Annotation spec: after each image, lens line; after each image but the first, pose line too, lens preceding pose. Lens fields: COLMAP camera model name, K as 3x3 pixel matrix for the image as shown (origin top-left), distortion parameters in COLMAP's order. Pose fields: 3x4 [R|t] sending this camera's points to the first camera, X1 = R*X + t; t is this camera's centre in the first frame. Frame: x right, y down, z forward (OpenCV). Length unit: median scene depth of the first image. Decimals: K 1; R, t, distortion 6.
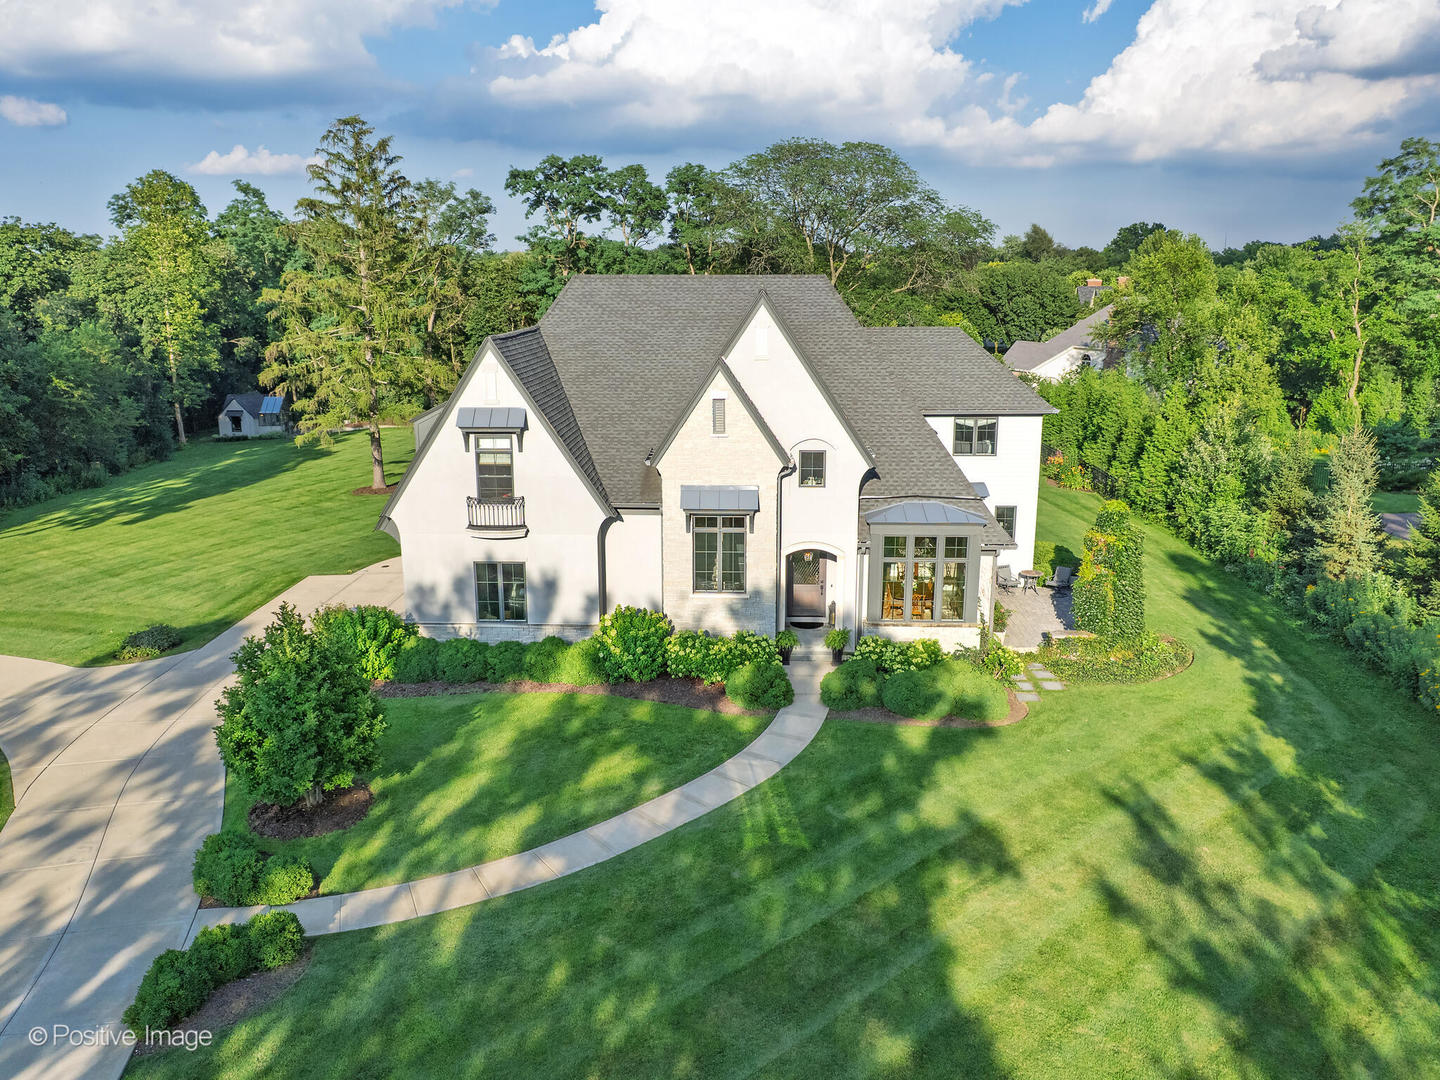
lens RADIAL K [[1100.6, 0, 702.6], [0, 1100.6, 522.1], [0, 0, 1]] dist [-0.064039, 0.048069]
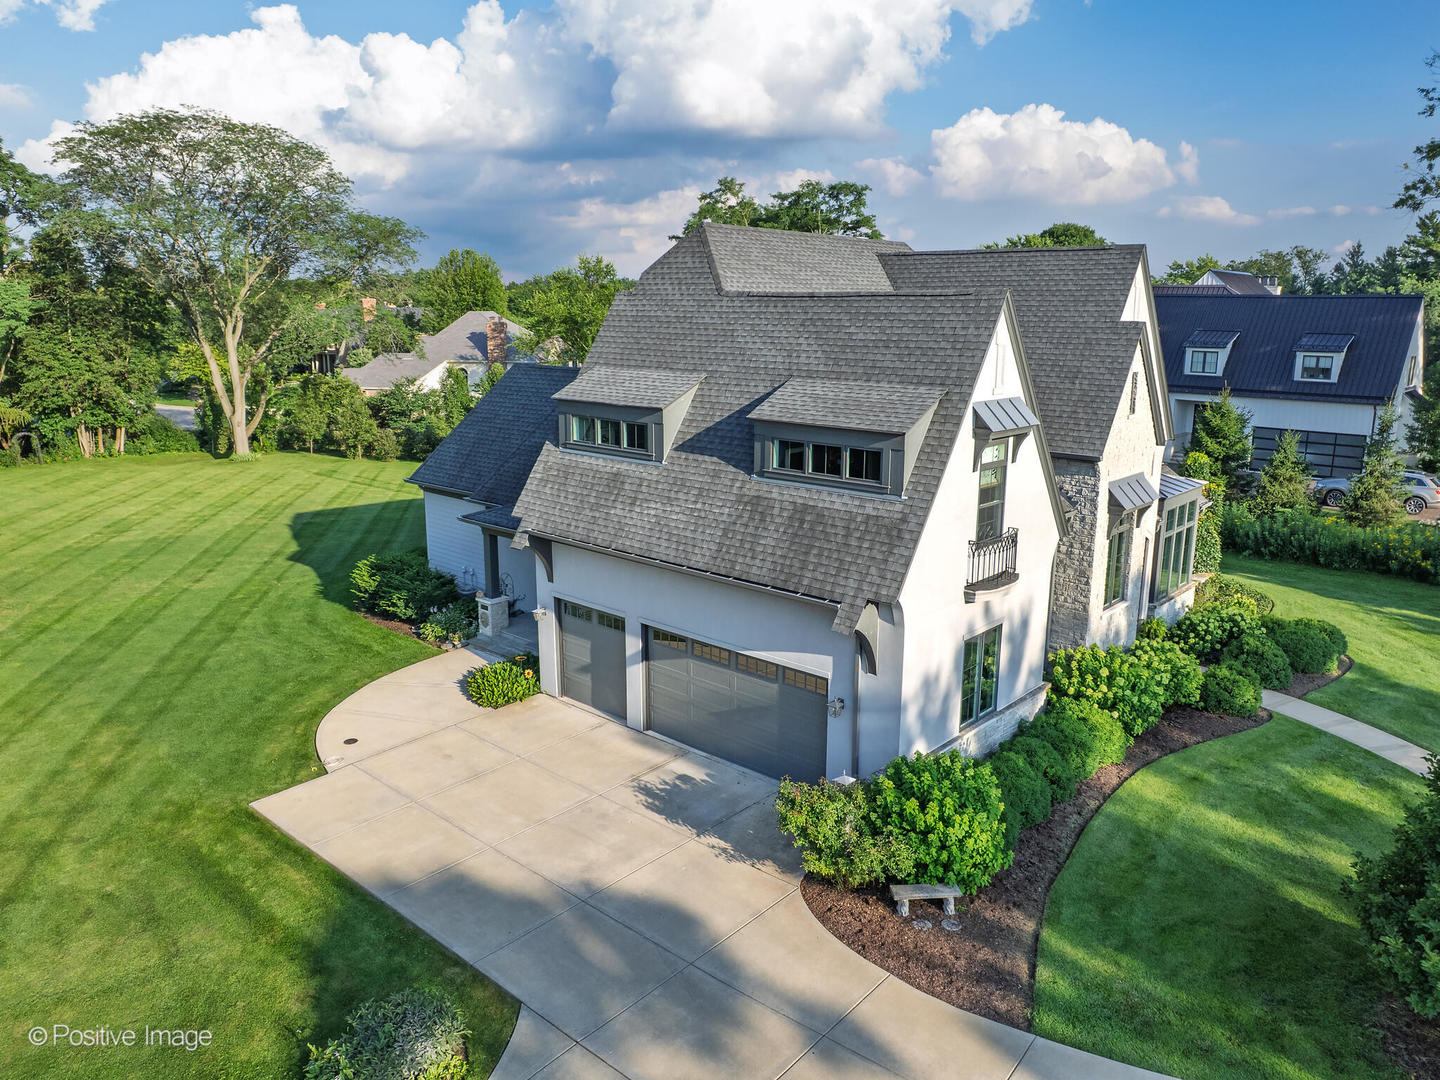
lens RADIAL K [[1029.6, 0, 740.9], [0, 1029.6, 539.1], [0, 0, 1]] dist [-0.069466, 0.052509]
pose [[0.620876, -0.162328, 0.766918, -0.782010], [0.163463, 0.983628, 0.075862, -0.095680], [-0.766677, 0.078262, 0.637245, 0.736829]]
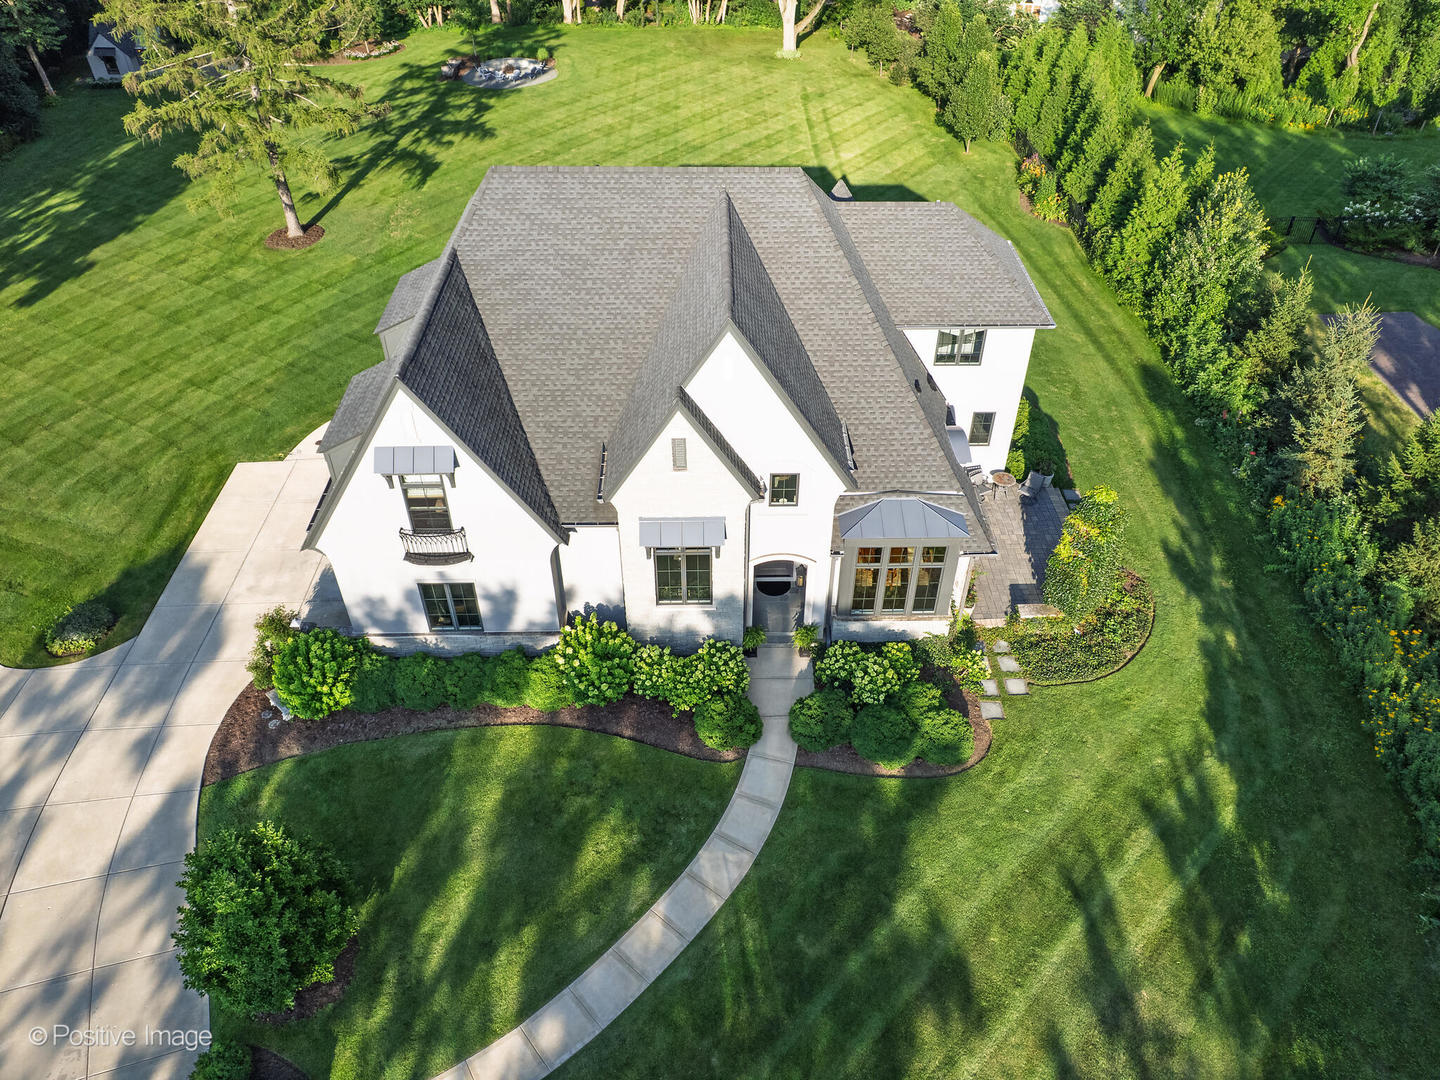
lens RADIAL K [[1029.6, 0, 737.6], [0, 1029.6, 540.1], [0, 0, 1]] dist [-0.069466, 0.052509]
pose [[0.996897, -0.041651, 0.066801, 0.003335], [0.005476, 0.883201, 0.468962, -0.416558], [-0.078532, -0.467141, 0.880688, 0.243356]]
